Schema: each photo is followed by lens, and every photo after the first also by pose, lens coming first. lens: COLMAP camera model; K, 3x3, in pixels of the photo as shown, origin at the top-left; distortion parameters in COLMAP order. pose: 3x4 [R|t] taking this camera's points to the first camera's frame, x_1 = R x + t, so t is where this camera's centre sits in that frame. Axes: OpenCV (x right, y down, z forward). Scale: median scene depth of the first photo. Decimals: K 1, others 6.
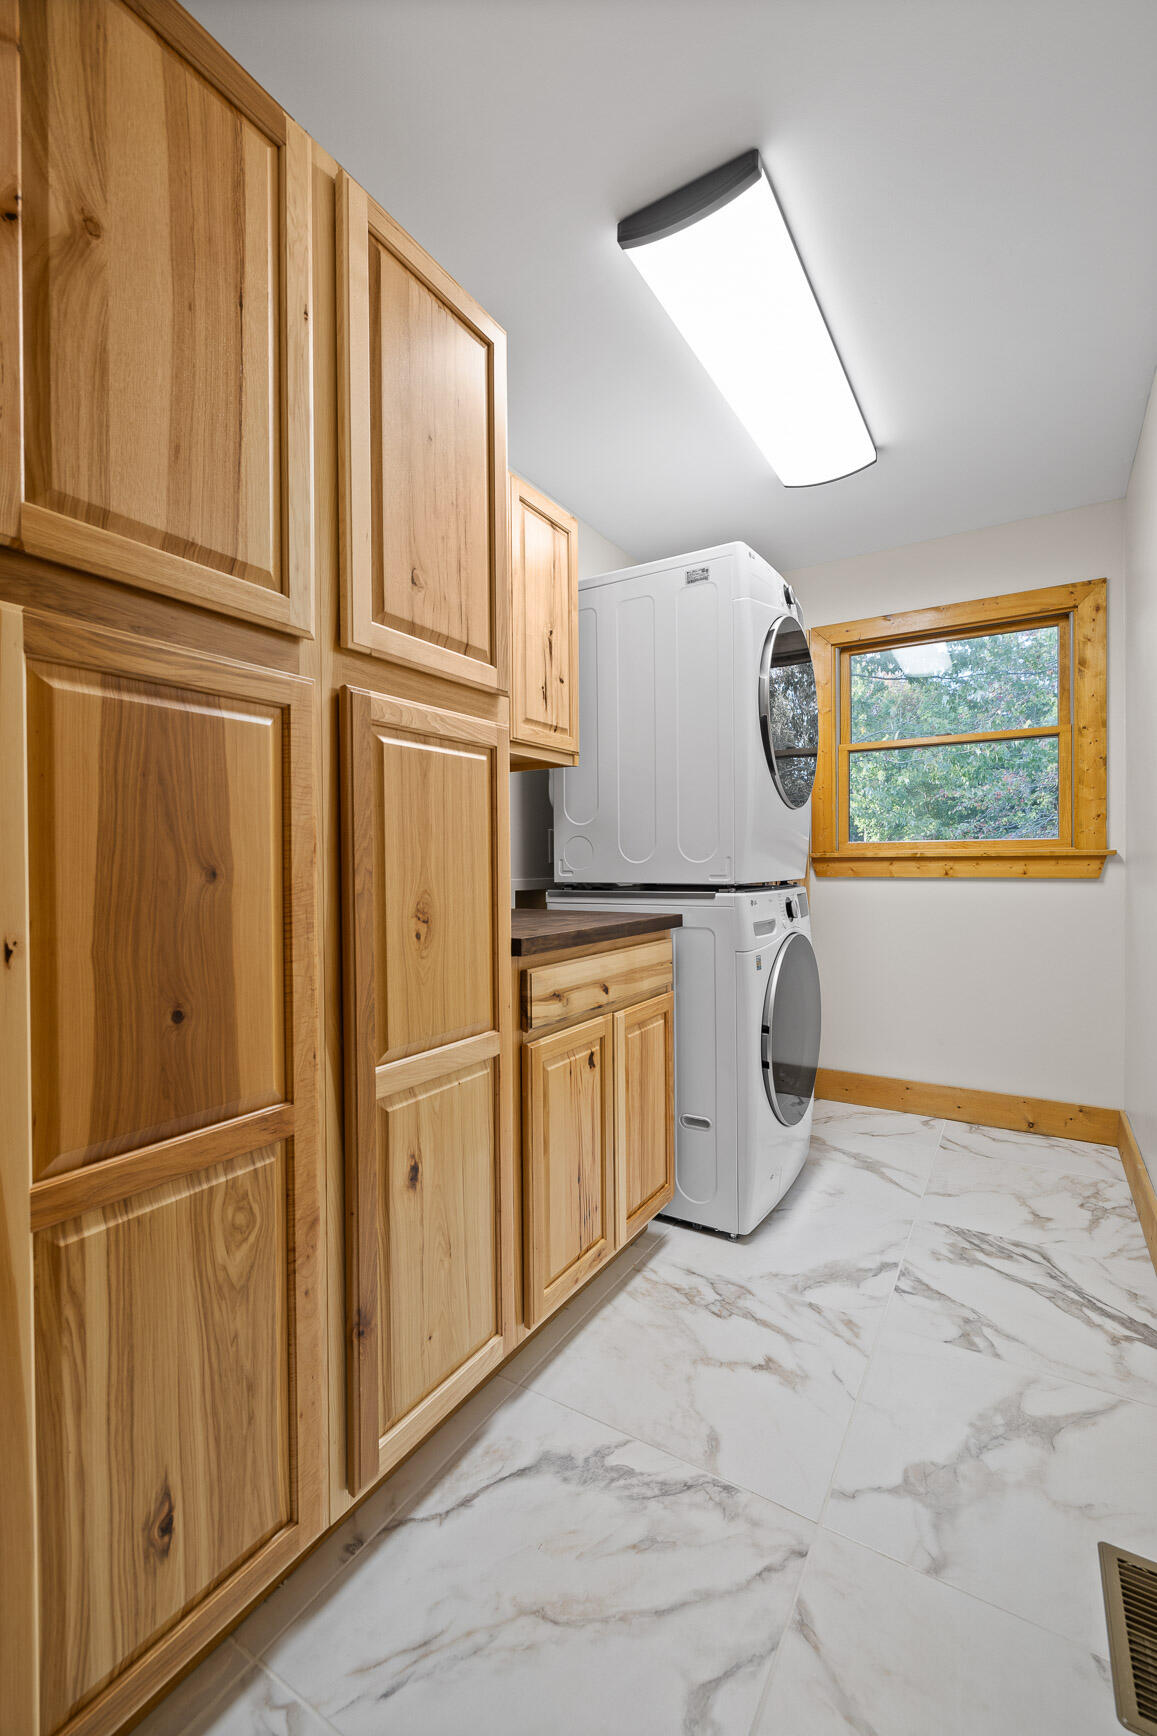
lens RADIAL K [[735.5, 0, 578.5], [0, 735.5, 868.0], [0, 0, 1]] dist [-0.000753, 0.000561]
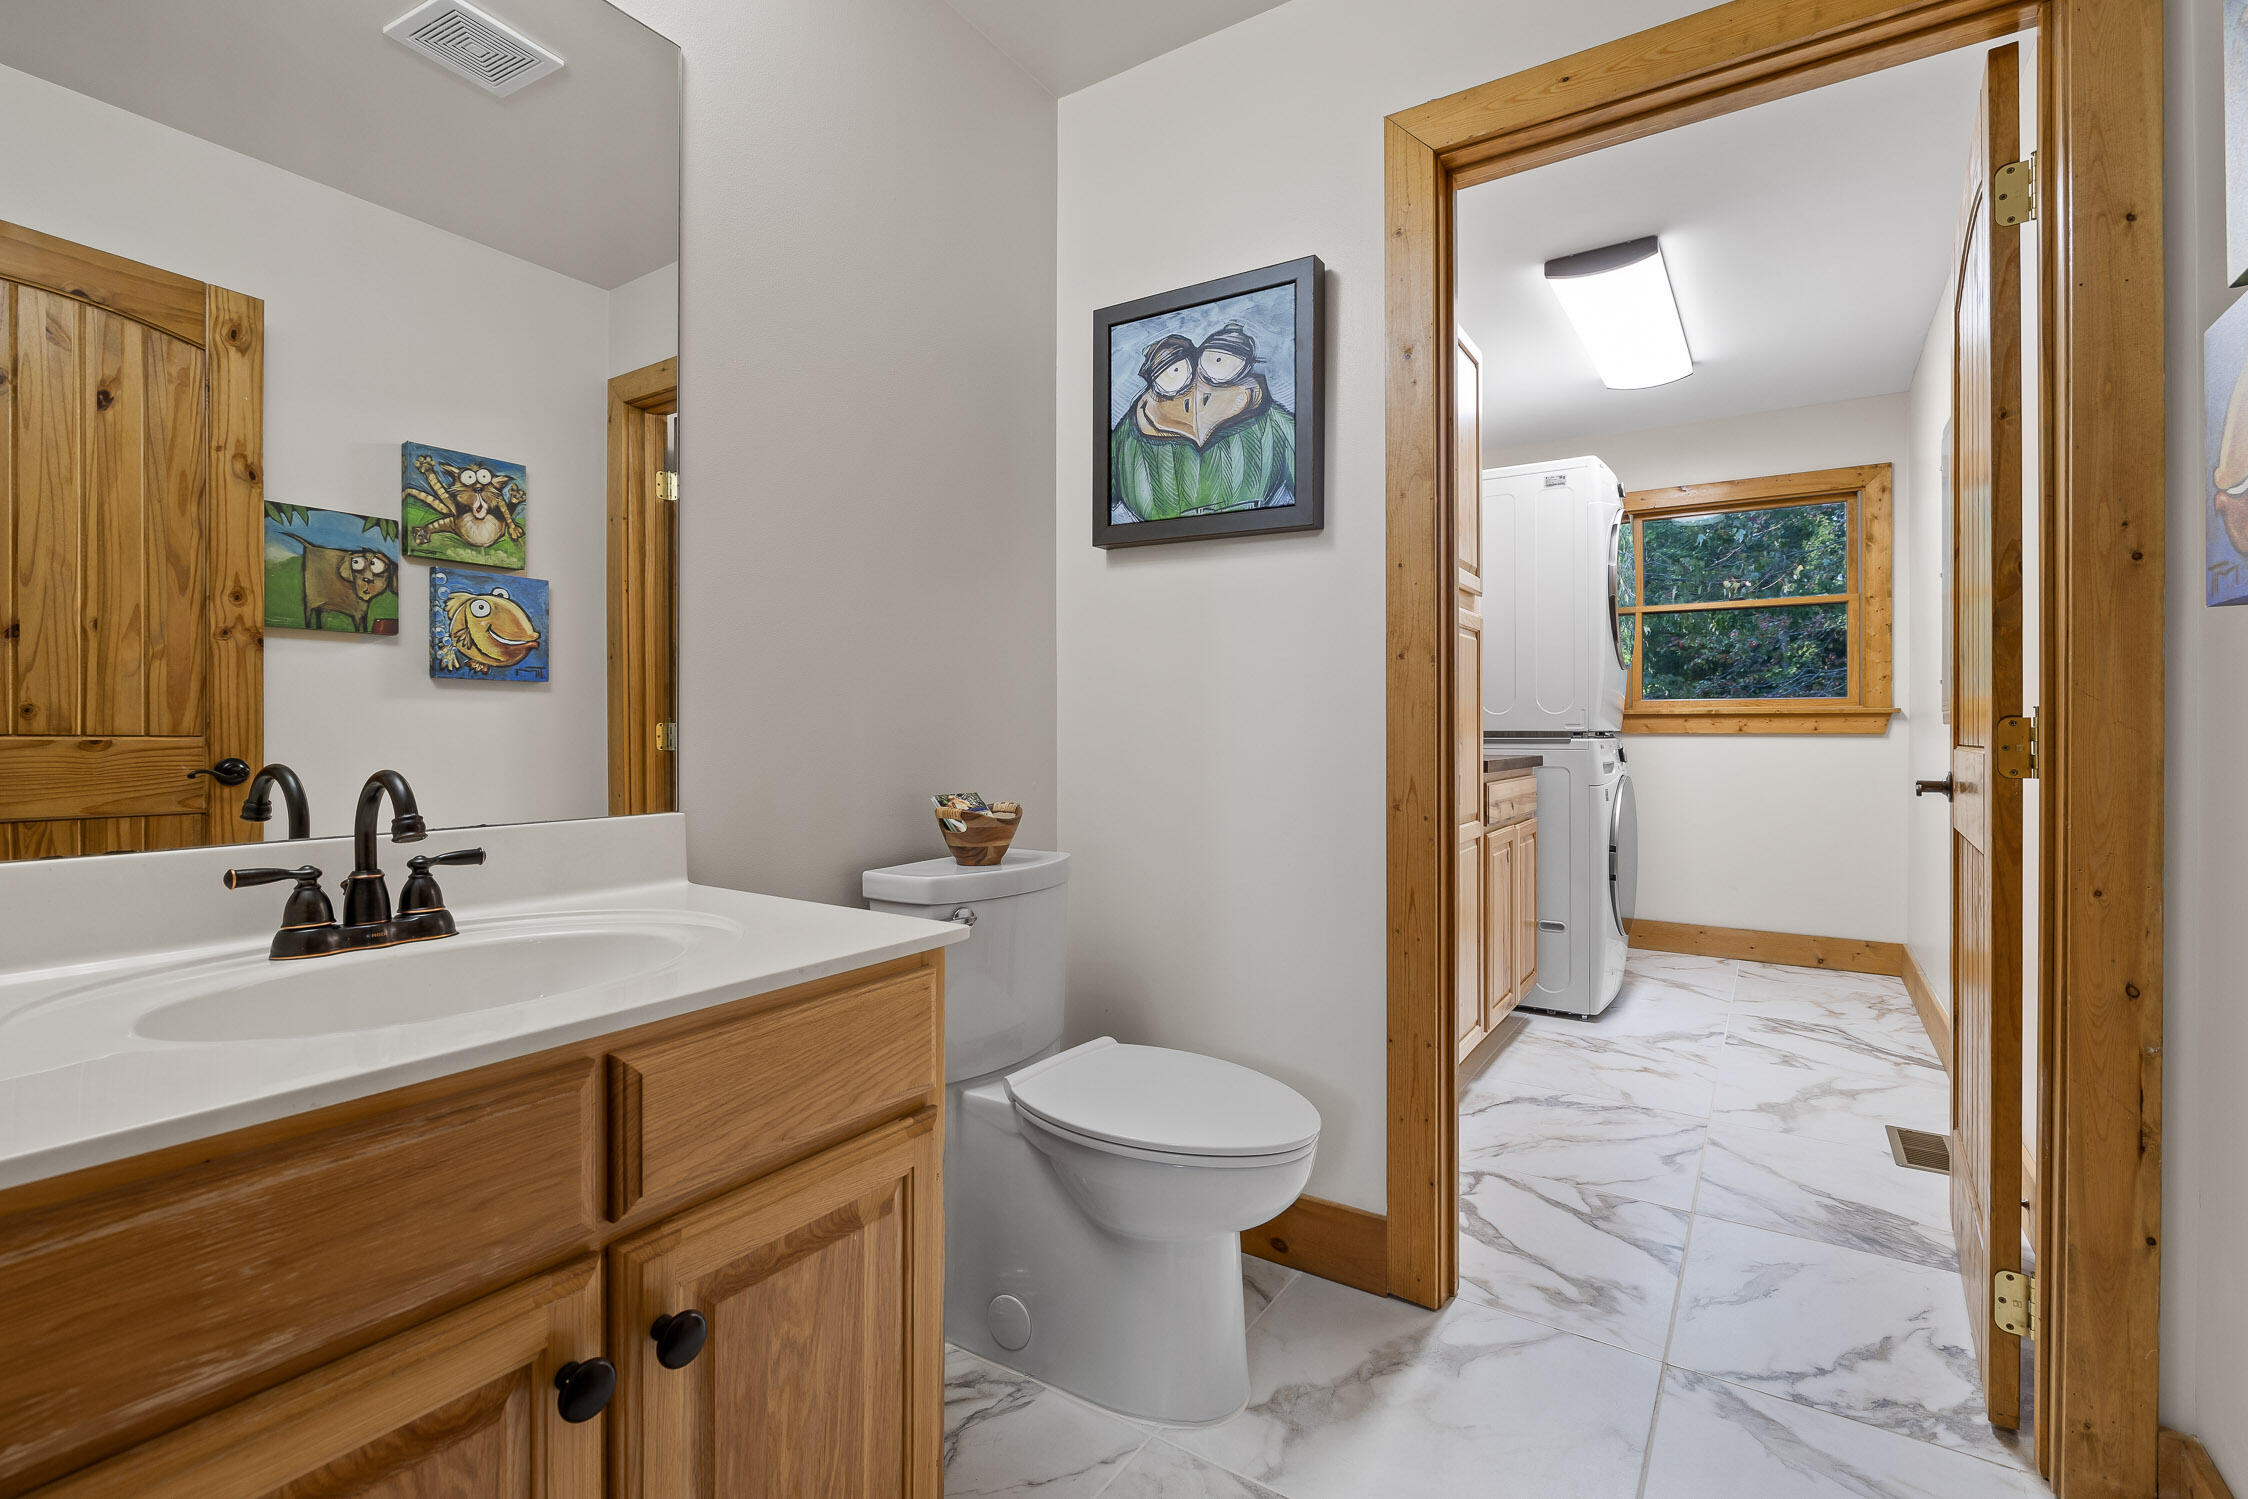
lens RADIAL K [[1023.2, 0, 1127.8], [0, 1023.2, 730.9], [0, 0, 1]] dist [-0.002388, -0.000283]
pose [[0.999790, 0.007150, -0.019226, -0.527632], [-0.007305, 0.999941, -0.008002, 0.040149], [0.019168, 0.008141, 0.999783, -0.735184]]
